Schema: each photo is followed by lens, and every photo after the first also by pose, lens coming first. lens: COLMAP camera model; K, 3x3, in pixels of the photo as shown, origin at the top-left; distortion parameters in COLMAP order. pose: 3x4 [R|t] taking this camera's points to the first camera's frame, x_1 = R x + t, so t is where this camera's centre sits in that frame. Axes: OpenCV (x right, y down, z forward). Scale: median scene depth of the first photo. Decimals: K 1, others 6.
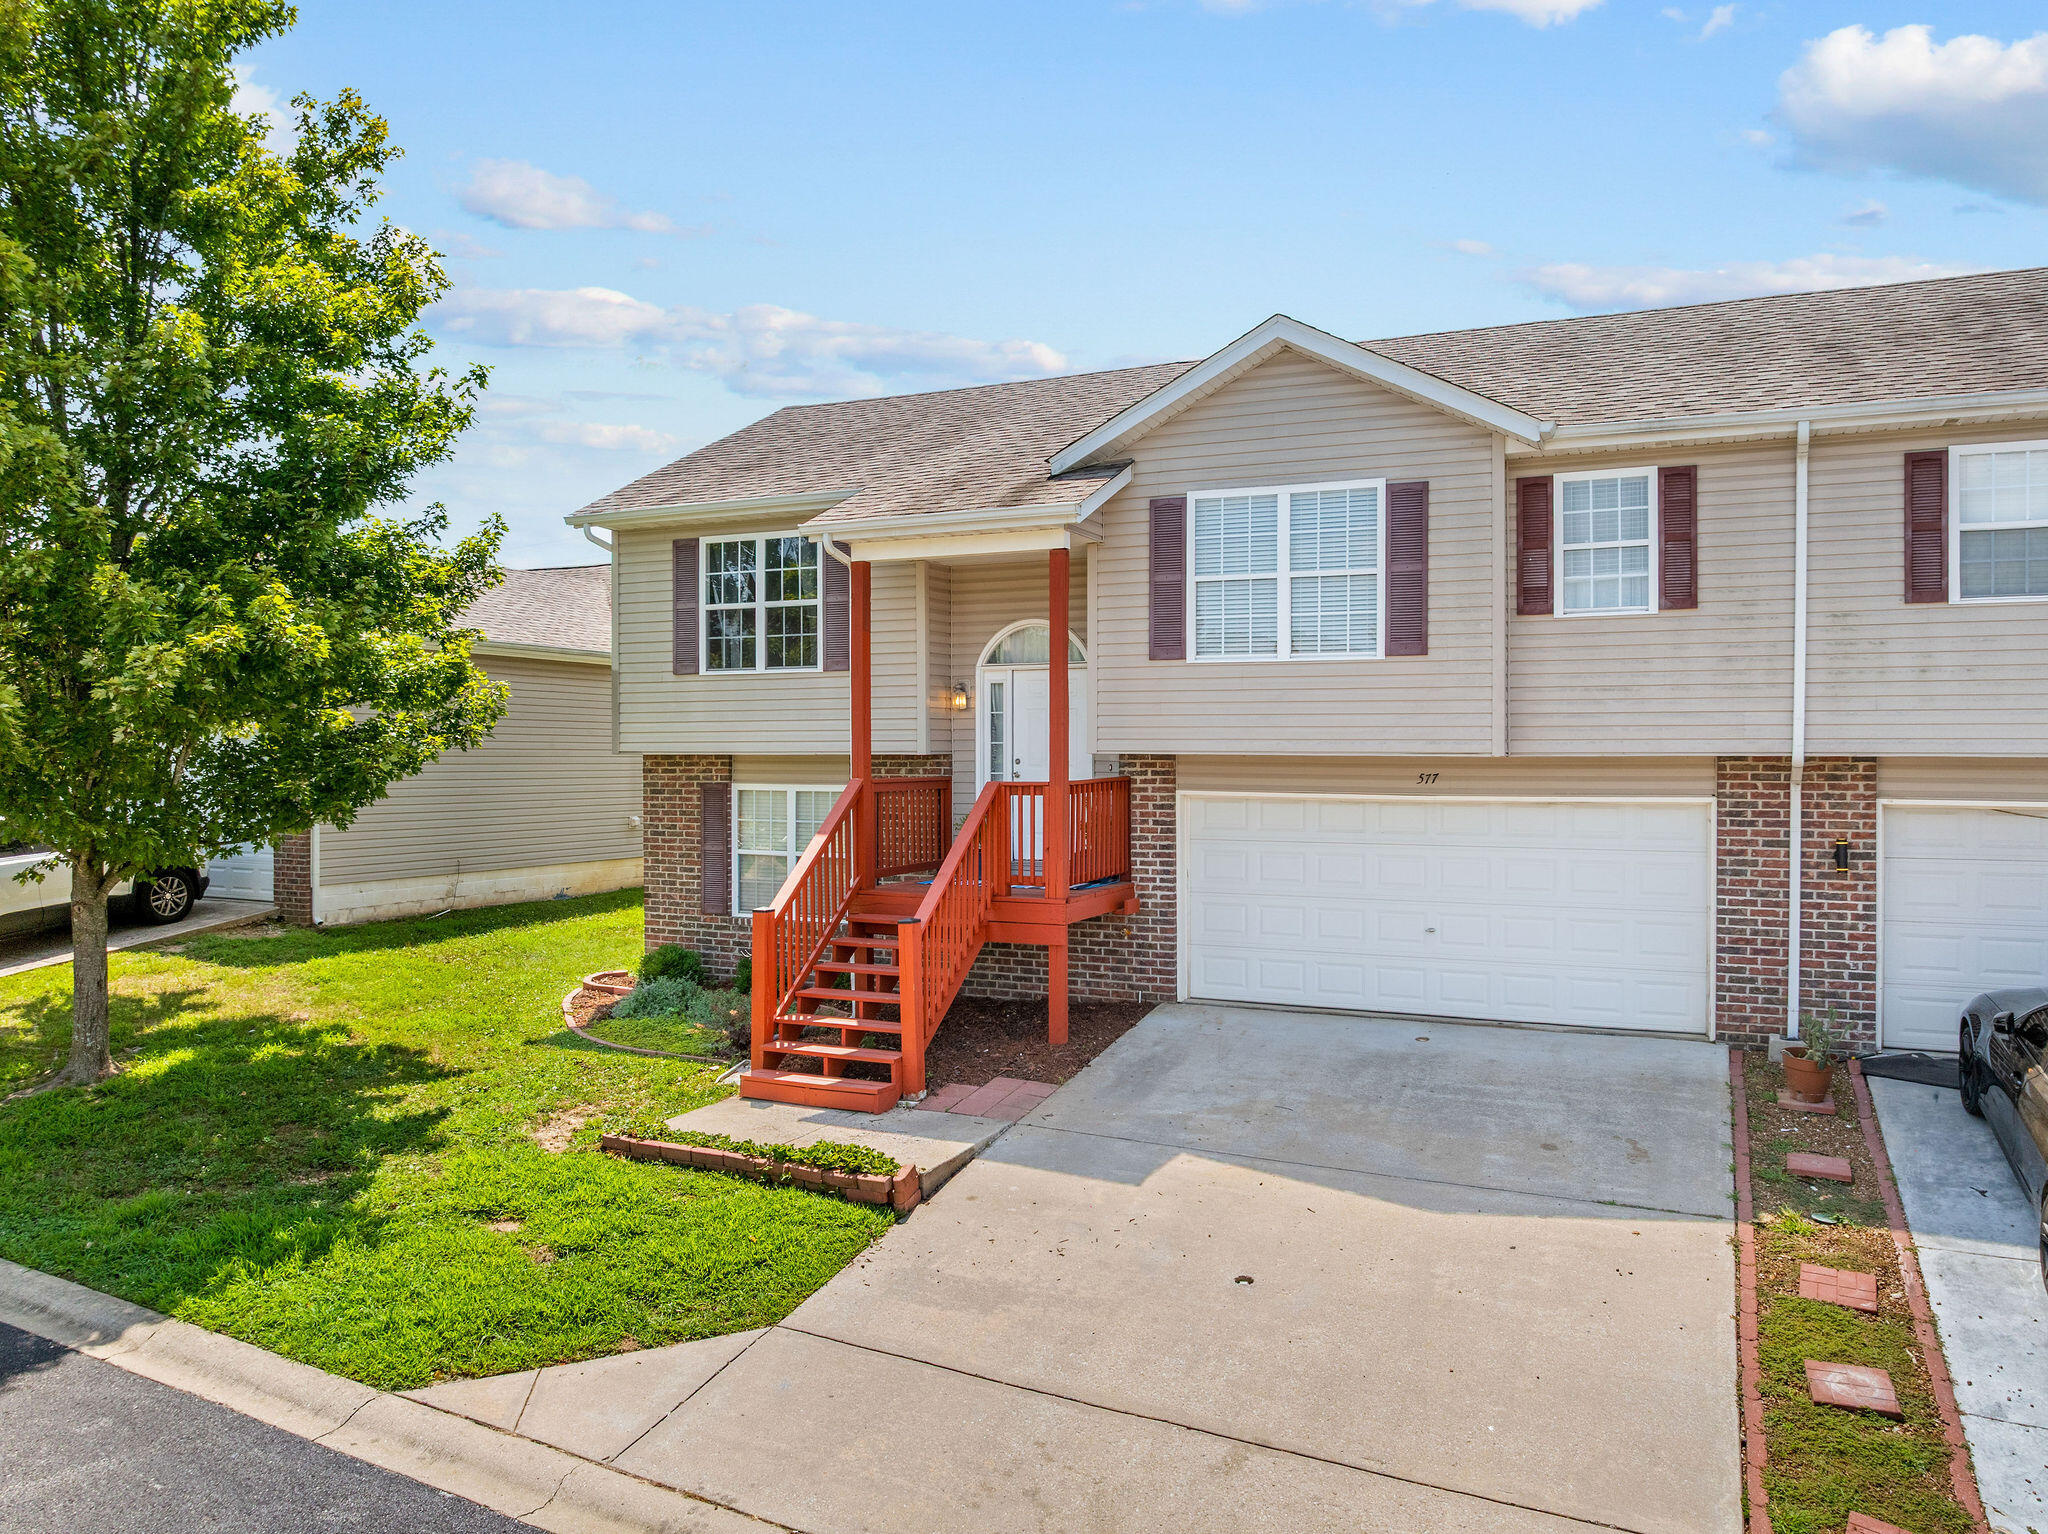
lens RADIAL K [[1477.7, 0, 1024.0], [0, 1477.7, 767.0], [0, 0, 1]] dist [-0.046461, 0.007058]
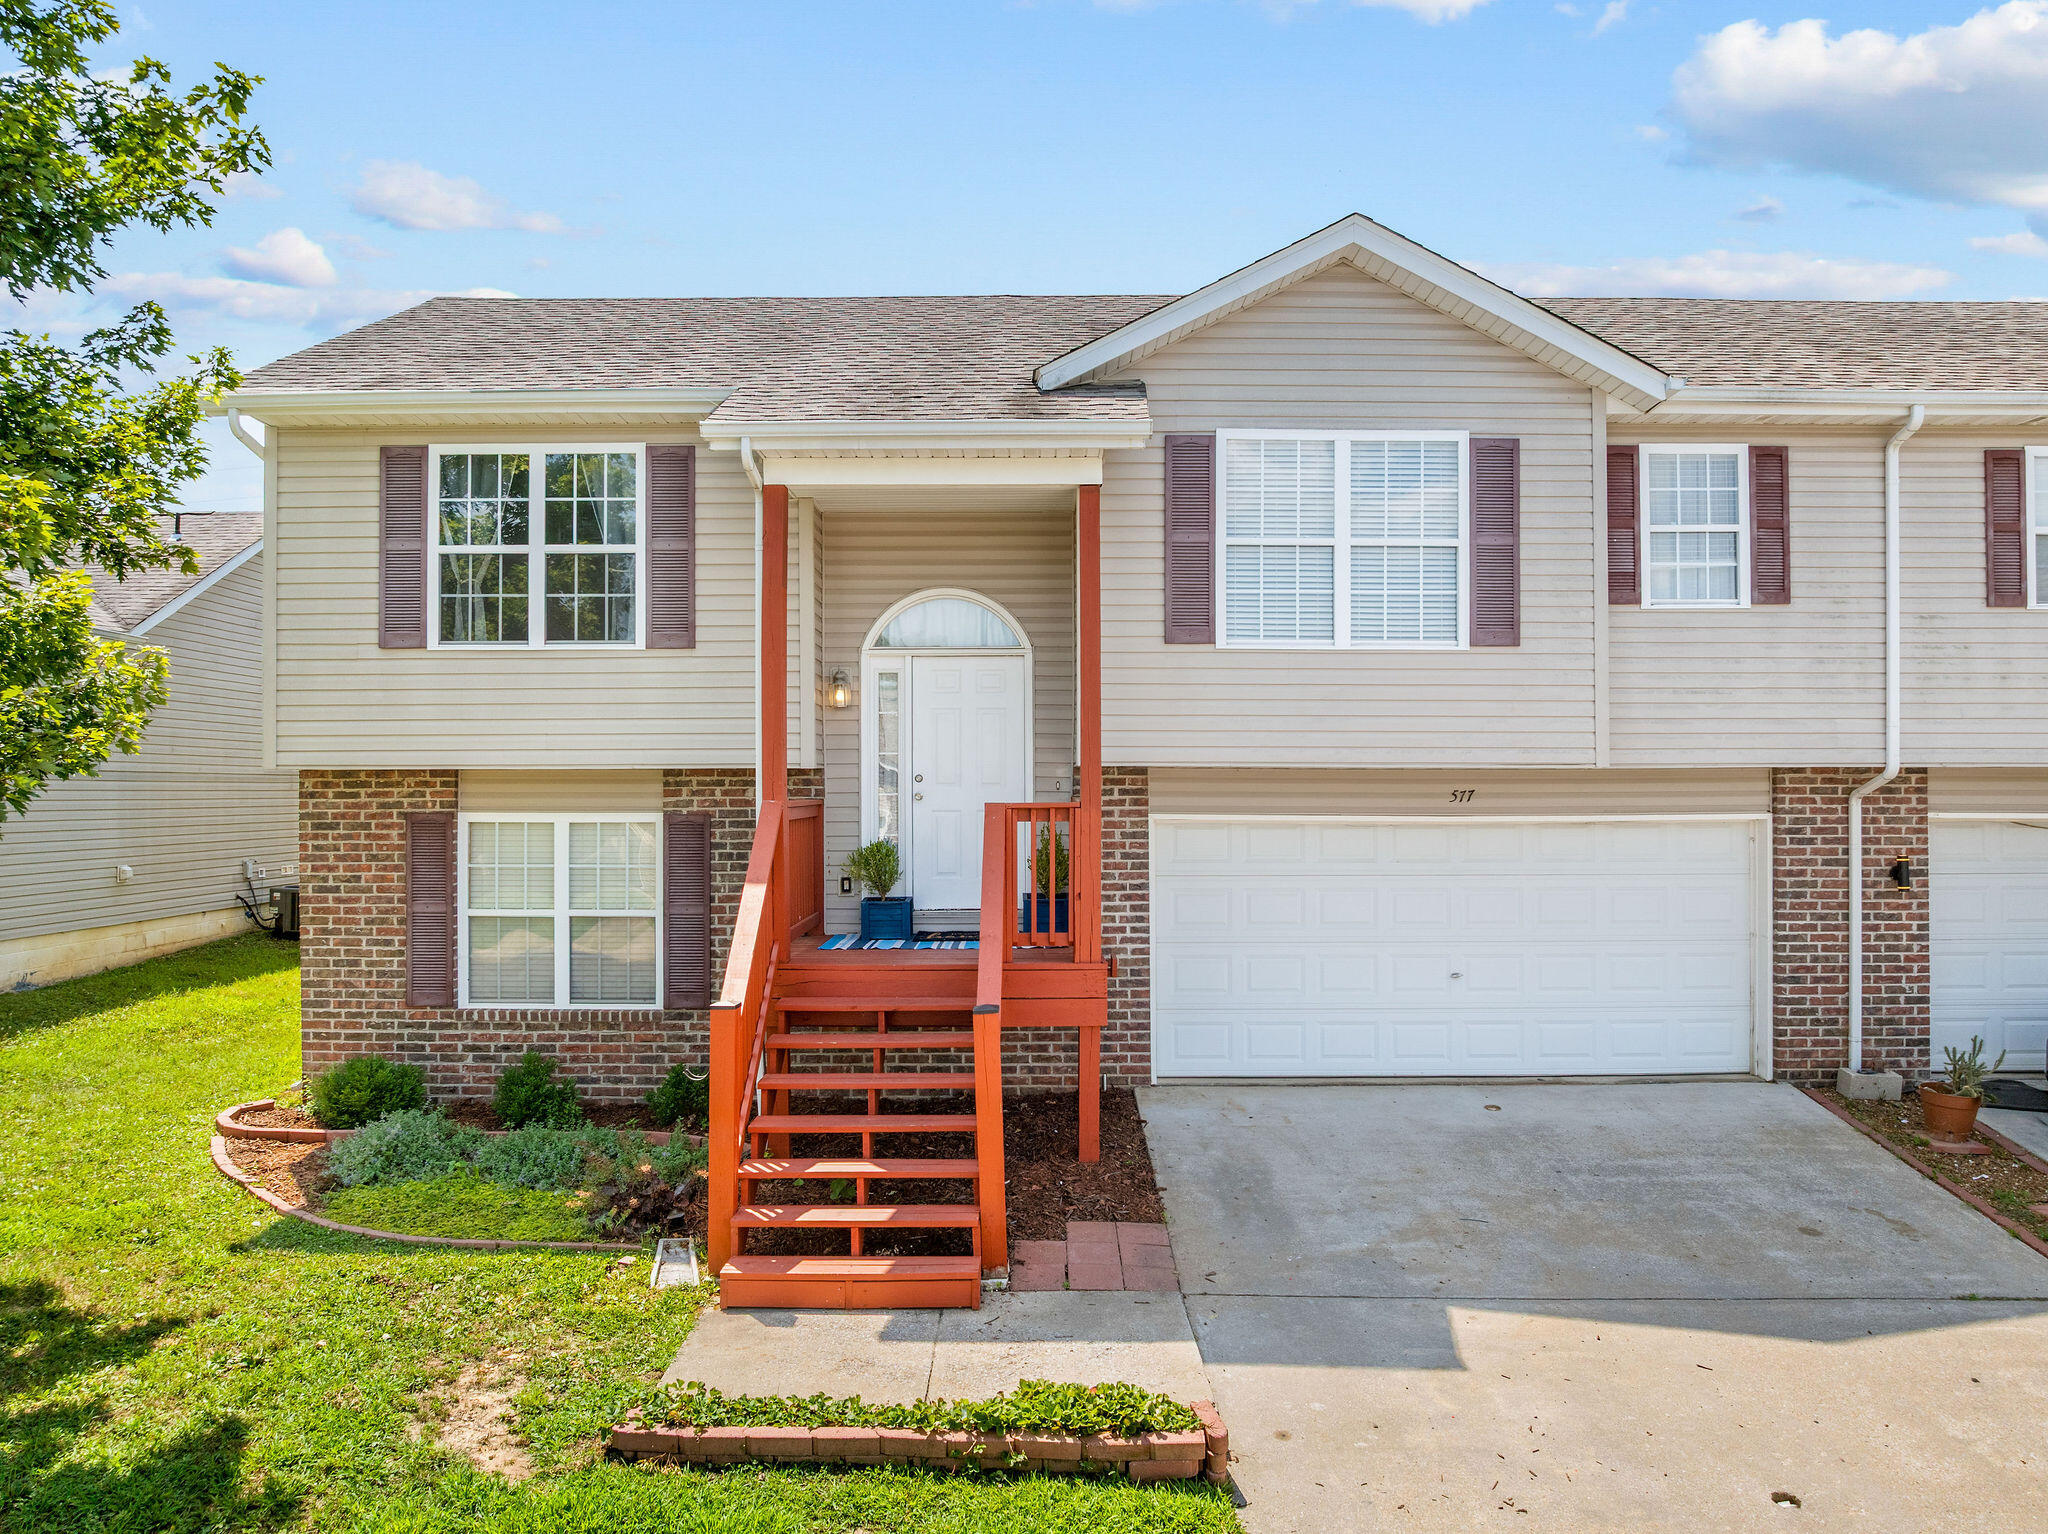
lens RADIAL K [[1477.7, 0, 1024.0], [0, 1477.7, 767.0], [0, 0, 1]] dist [-0.046461, 0.007058]
pose [[0.904323, 0.003557, 0.426835, -0.337414], [0.006115, 0.999755, -0.021285, 0.008351], [-0.426806, 0.021859, 0.904079, 0.371336]]
